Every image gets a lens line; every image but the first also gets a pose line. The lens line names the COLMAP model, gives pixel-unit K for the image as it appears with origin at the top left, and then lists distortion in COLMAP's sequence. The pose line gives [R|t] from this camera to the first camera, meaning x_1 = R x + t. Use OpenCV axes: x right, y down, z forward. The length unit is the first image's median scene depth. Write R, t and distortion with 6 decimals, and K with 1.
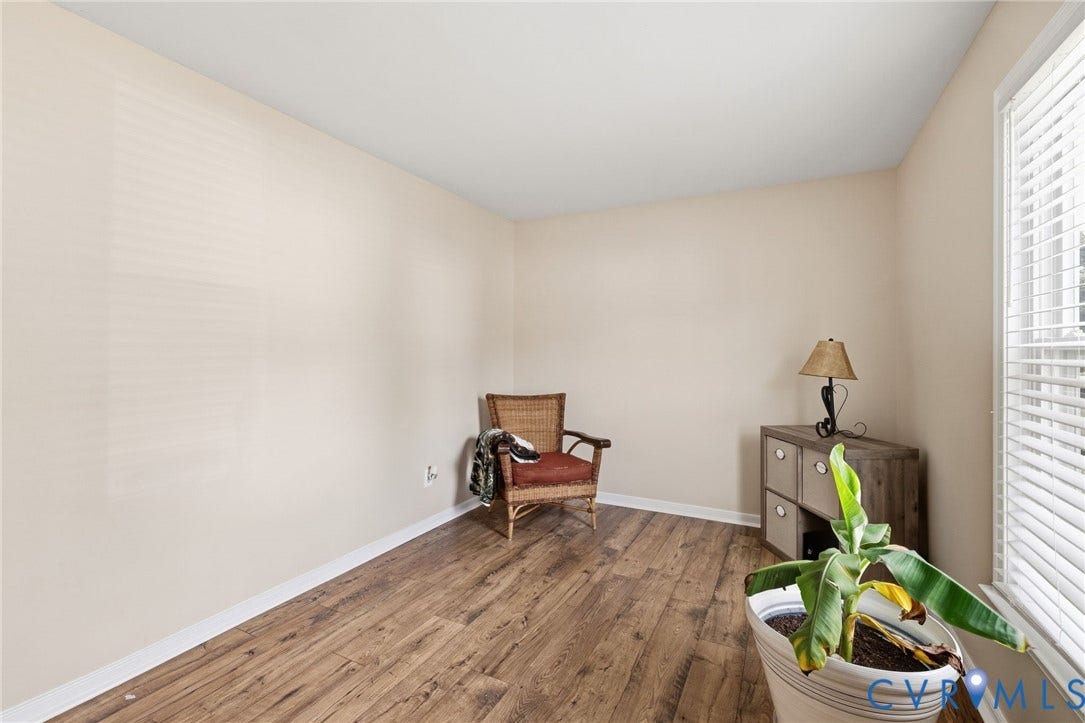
lens RADIAL K [[481.1, 0, 539.7], [0, 481.1, 354.8], [0, 0, 1]] dist [-0.002731, 0.000427]
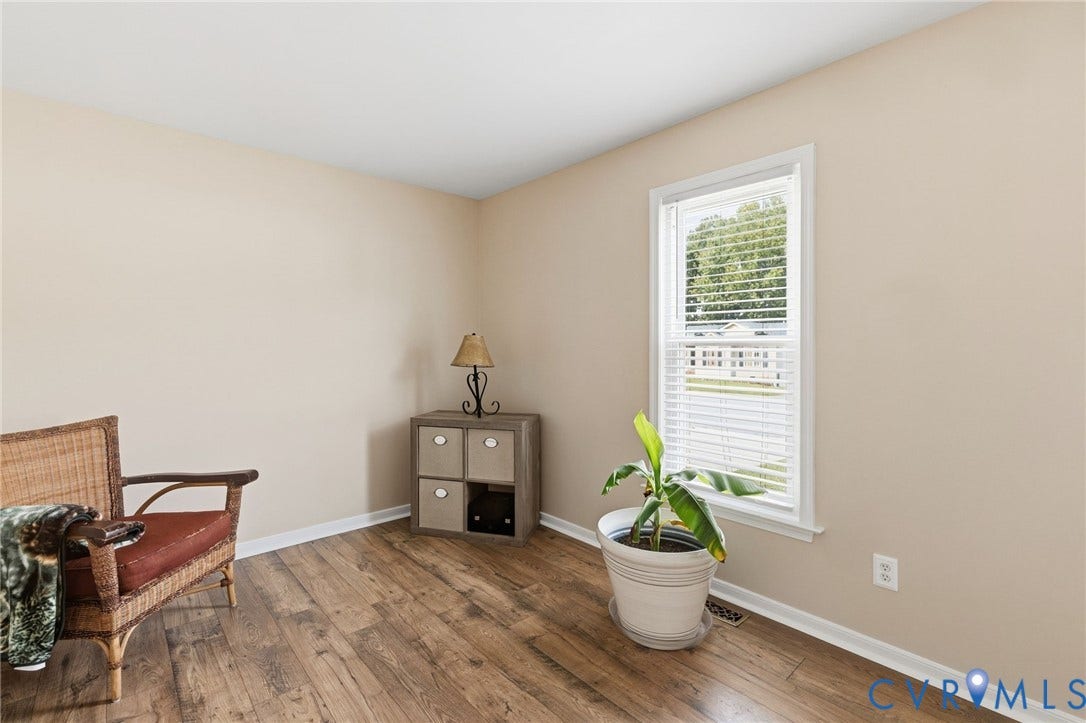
lens RADIAL K [[481.5, 0, 539.9], [0, 481.5, 360.3], [0, 0, 1]] dist [-0.002731, 0.000427]
pose [[0.350457, -0.031944, 0.936034, -0.361025], [0.005387, 0.999470, 0.032092, -0.003533], [-0.936563, -0.006204, 0.350443, 0.363607]]
